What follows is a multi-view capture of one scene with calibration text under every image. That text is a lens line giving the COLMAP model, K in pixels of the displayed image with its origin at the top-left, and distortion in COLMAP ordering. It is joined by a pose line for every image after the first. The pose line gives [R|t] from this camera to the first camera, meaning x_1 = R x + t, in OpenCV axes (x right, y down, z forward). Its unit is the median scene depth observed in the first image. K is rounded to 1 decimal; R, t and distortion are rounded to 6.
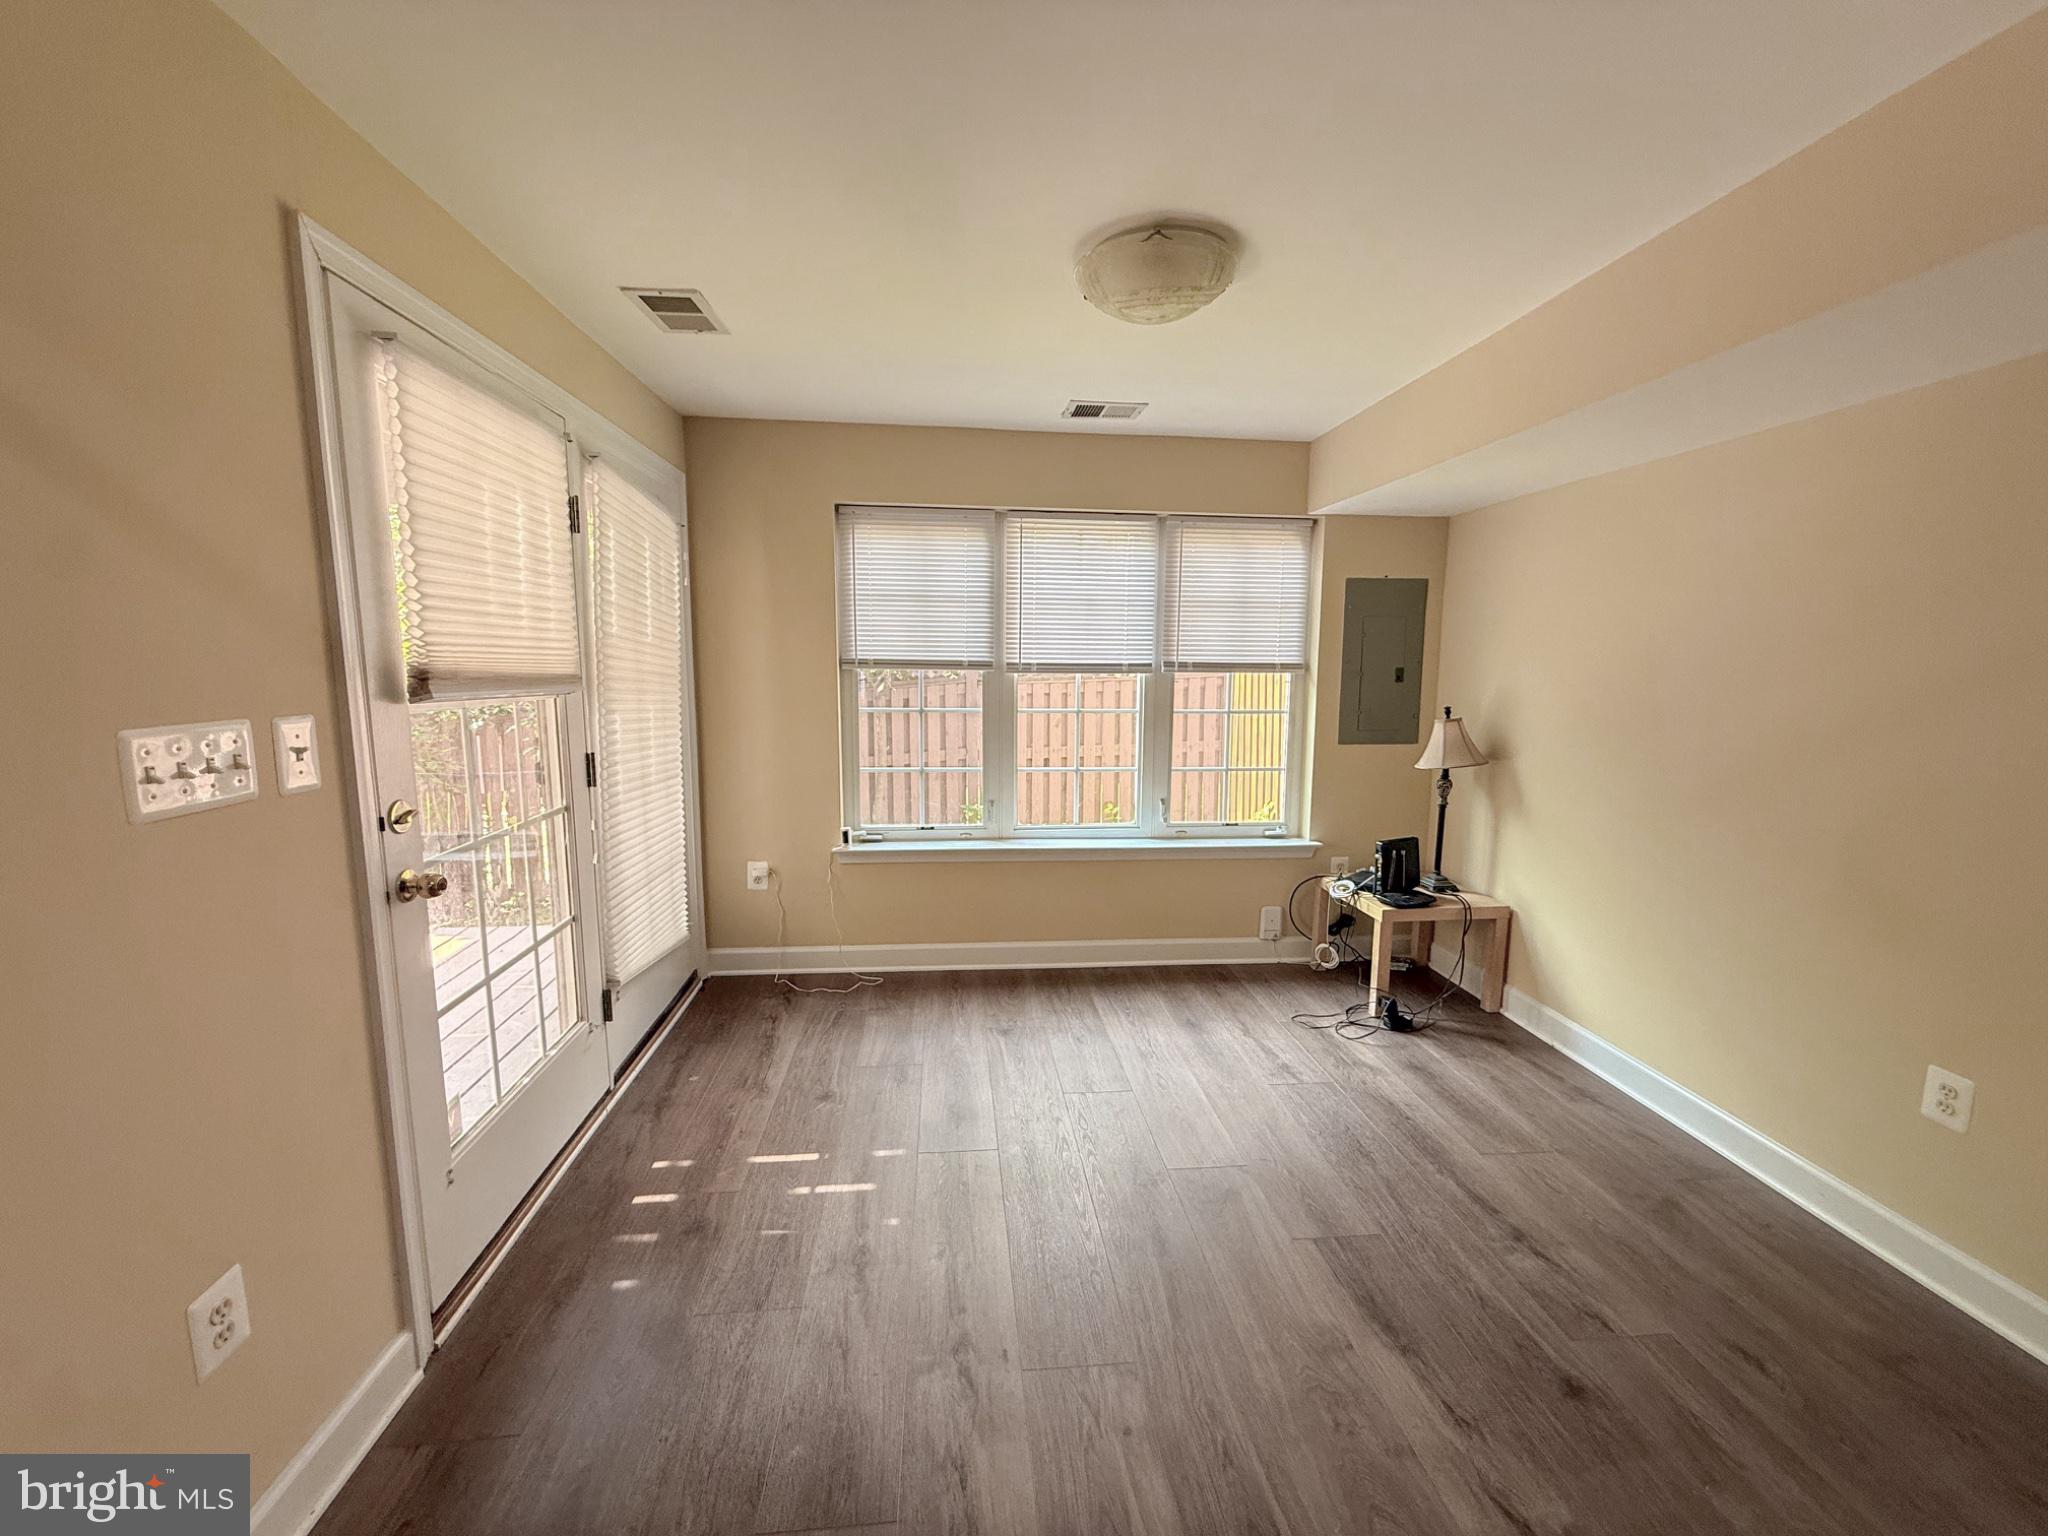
lens RADIAL K [[817.3, 0, 1017.9], [0, 817.3, 766.1], [0, 0, 1]] dist [0.002267, 0.000382]
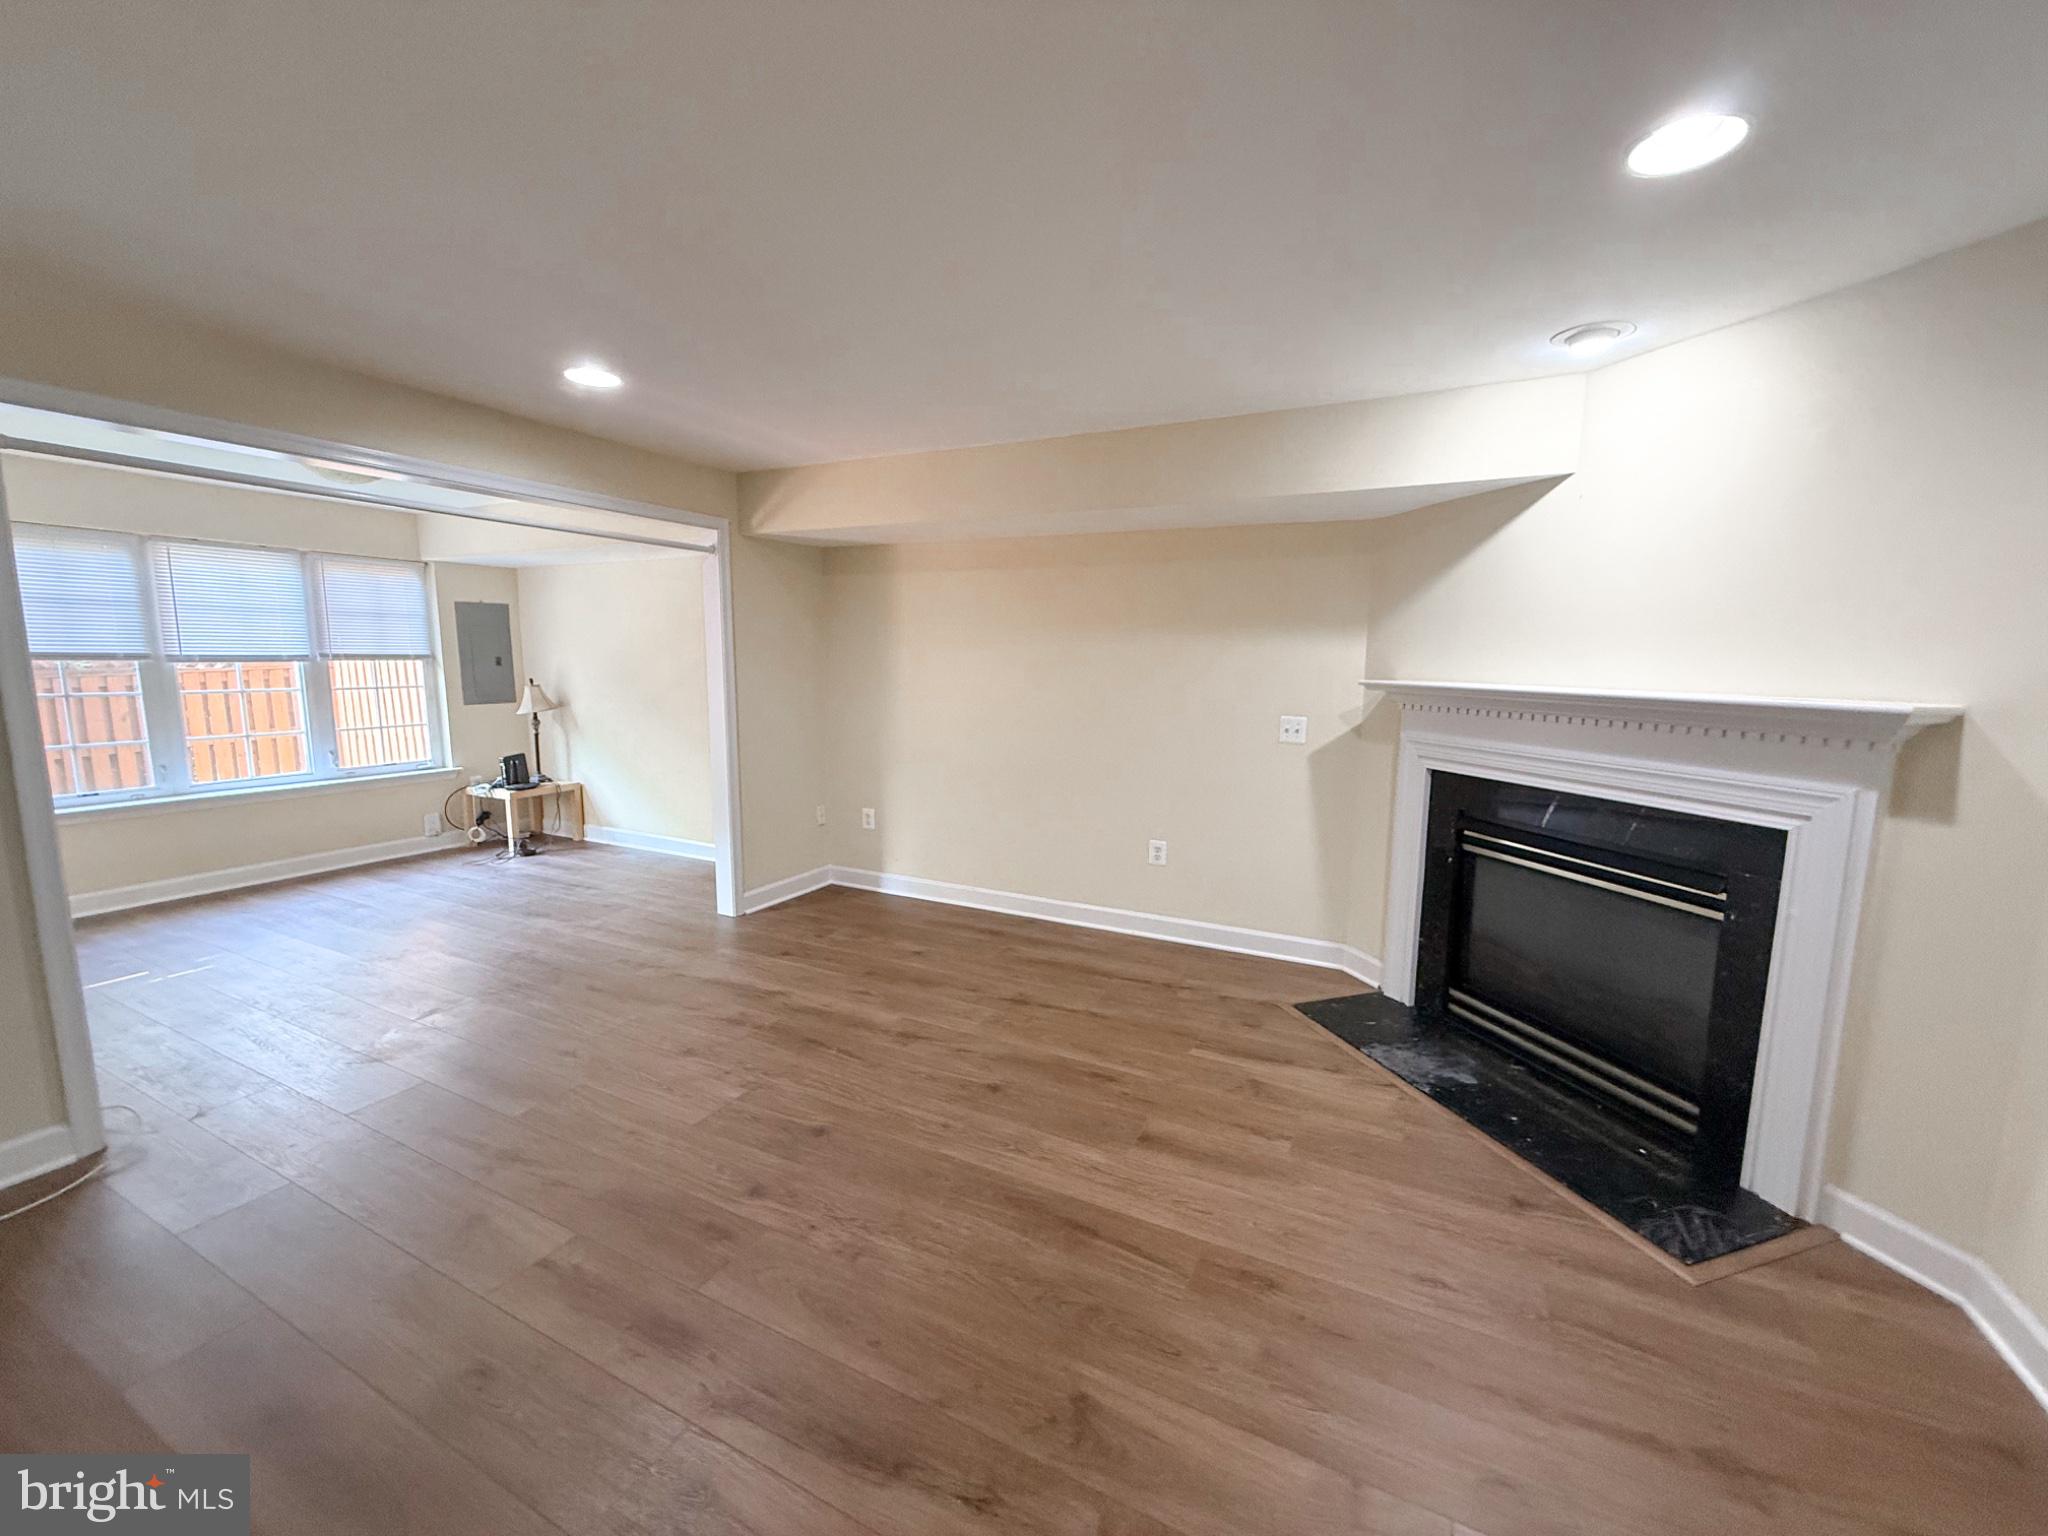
lens RADIAL K [[817.3, 0, 1021.2], [0, 817.3, 763.4], [0, 0, 1]] dist [0.002267, 0.000382]
pose [[0.530972, -0.115433, 0.839490, -0.420967], [0.108774, 0.991767, 0.067572, 0.105890], [-0.840379, 0.055436, 0.539157, -0.841610]]
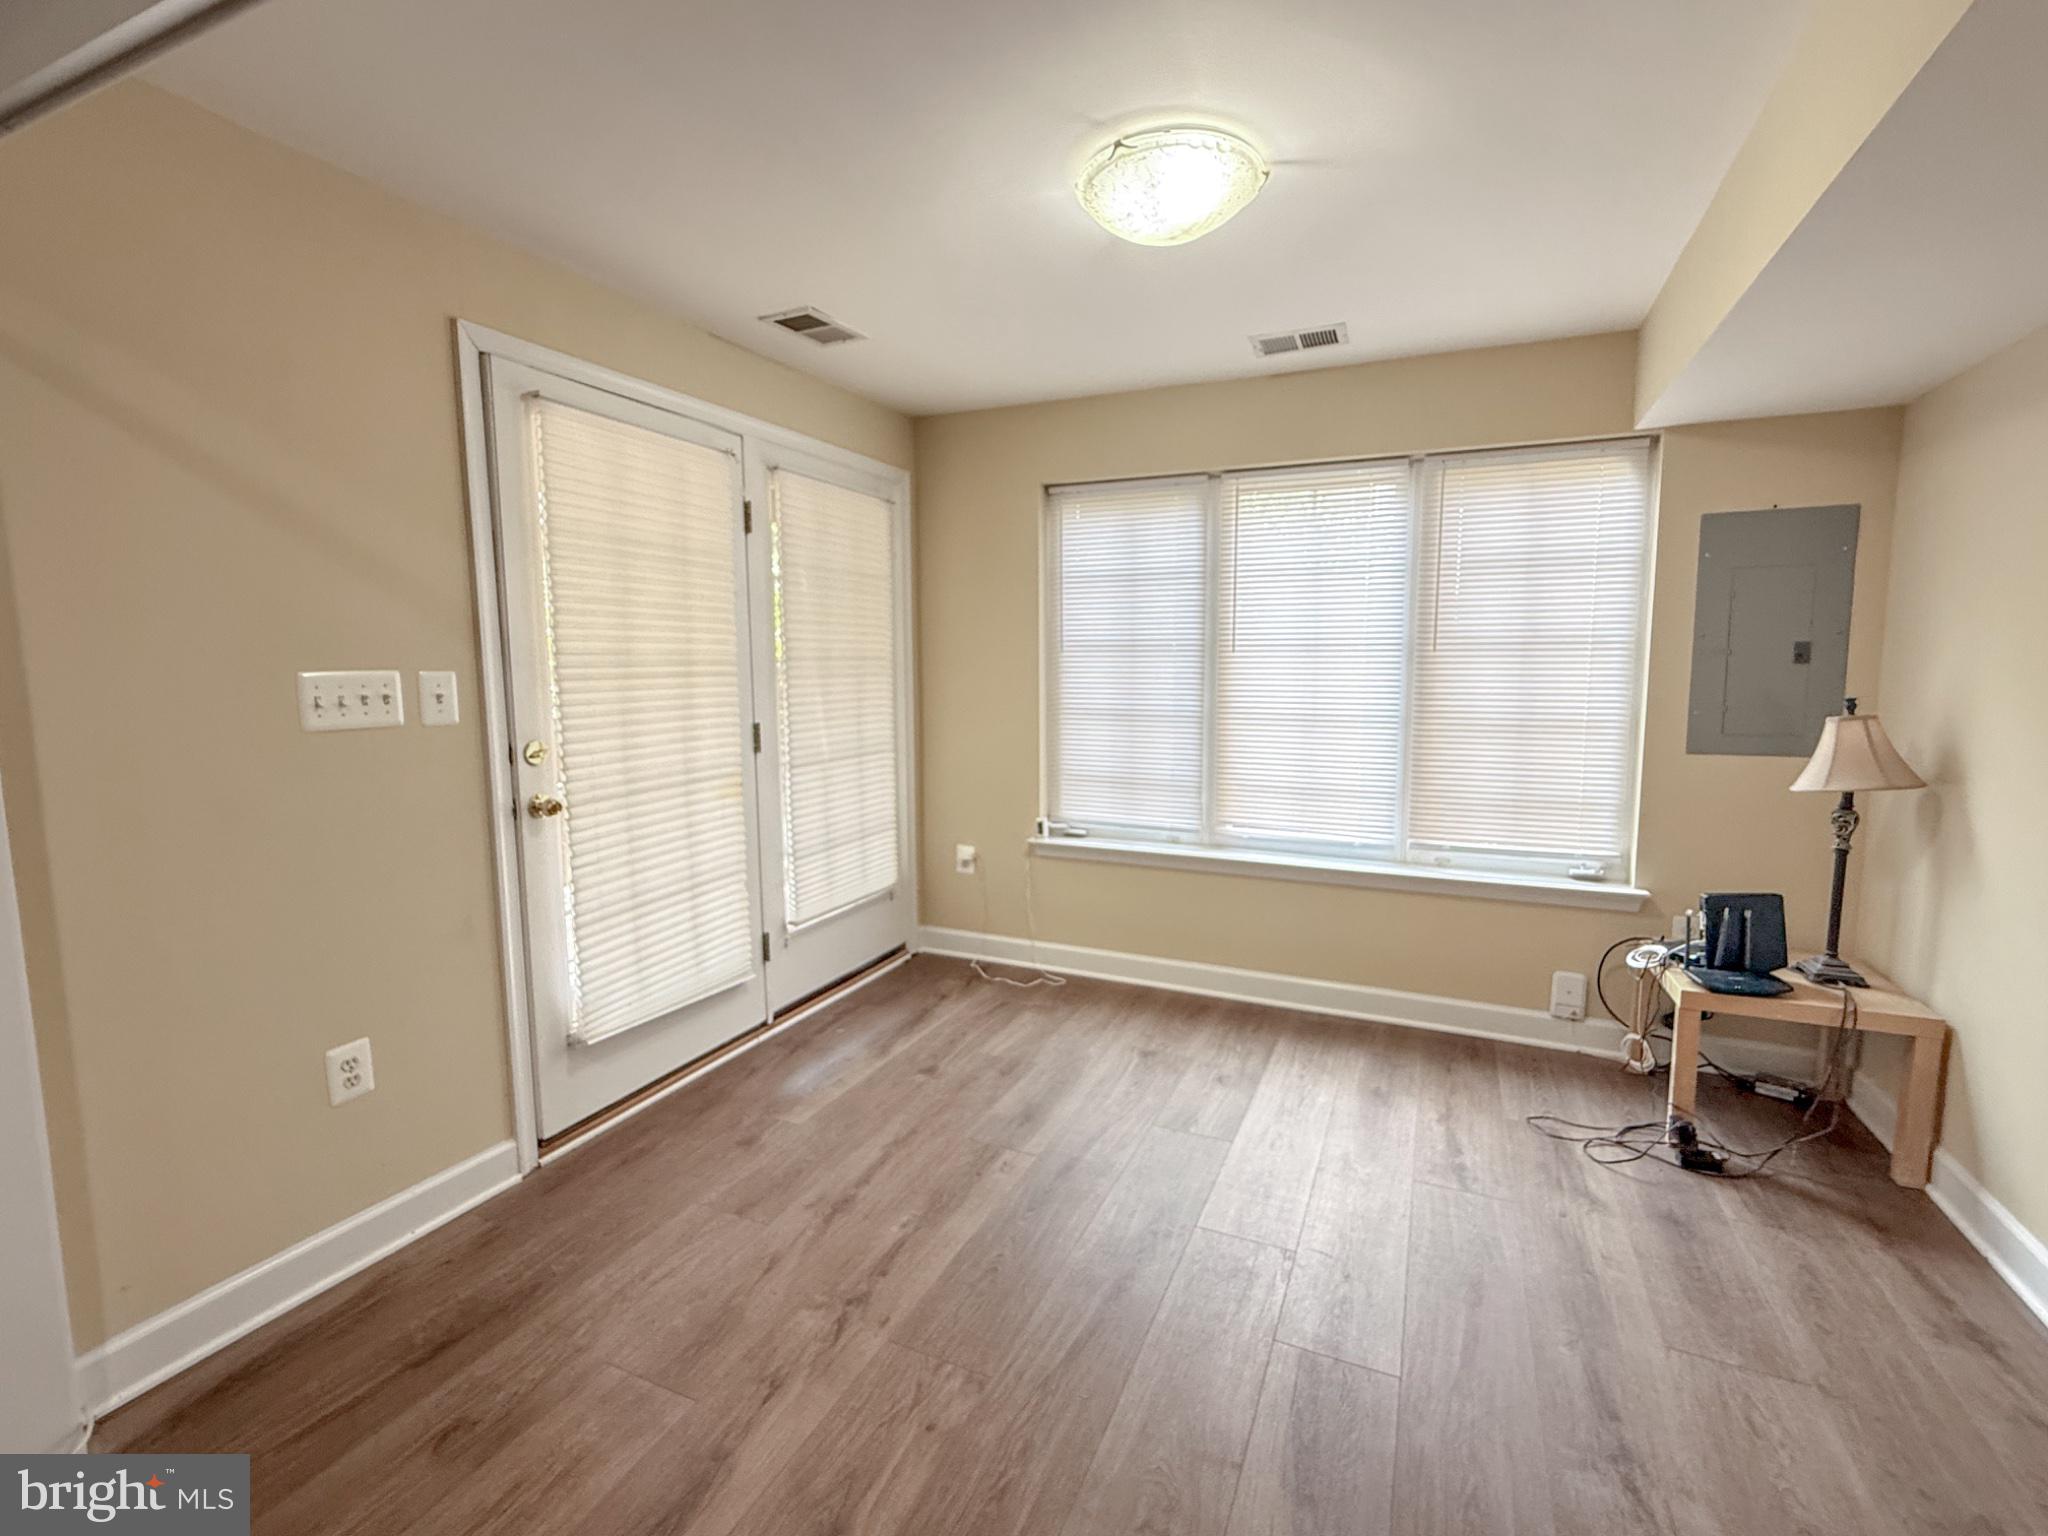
lens RADIAL K [[918.5, 0, 1021.2], [0, 918.5, 767.1], [0, 0, 1]] dist [-0.000136, 0.000160]
pose [[0.867094, 0.046759, -0.495945, 0.316851], [-0.055810, 0.998436, -0.003441, 0.021048], [0.495008, 0.030662, 0.868347, 0.046732]]
